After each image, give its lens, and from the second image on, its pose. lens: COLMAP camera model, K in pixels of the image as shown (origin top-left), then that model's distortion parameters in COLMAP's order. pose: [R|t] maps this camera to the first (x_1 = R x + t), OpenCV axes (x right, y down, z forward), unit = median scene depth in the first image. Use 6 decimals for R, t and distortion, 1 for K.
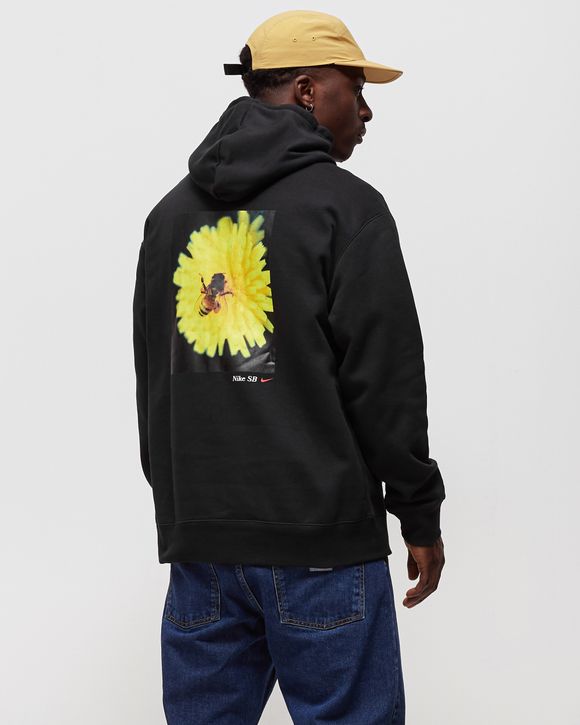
lens RADIAL K [[1330.5, 0, 290.0], [0, 1330.5, 362.5], [0, 0, 1]] dist [0.050689, 0.078033]
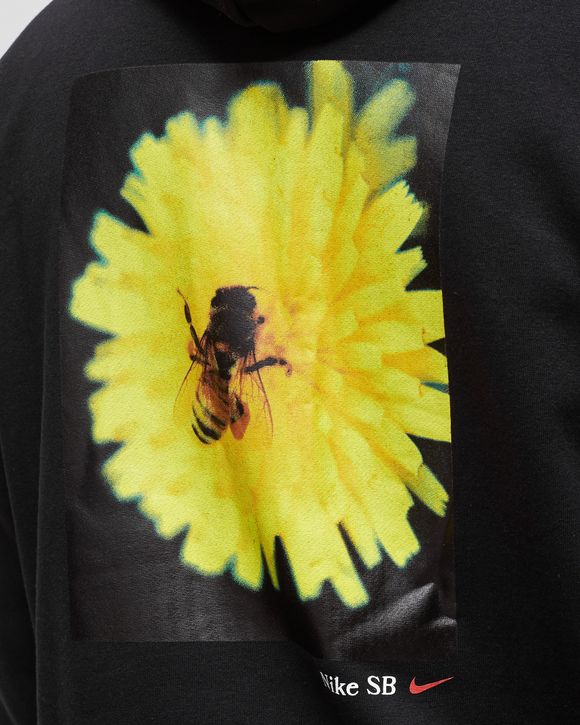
lens RADIAL K [[1330.5, 0, 290.0], [0, 1330.5, 362.5], [0, 0, 1]] dist [0.050689, 0.078033]
pose [[0.908276, 0.015320, -0.418090, 0.072308], [-0.073099, 0.989768, -0.122536, -0.018541], [0.411935, 0.141858, 0.900103, 0.751545]]
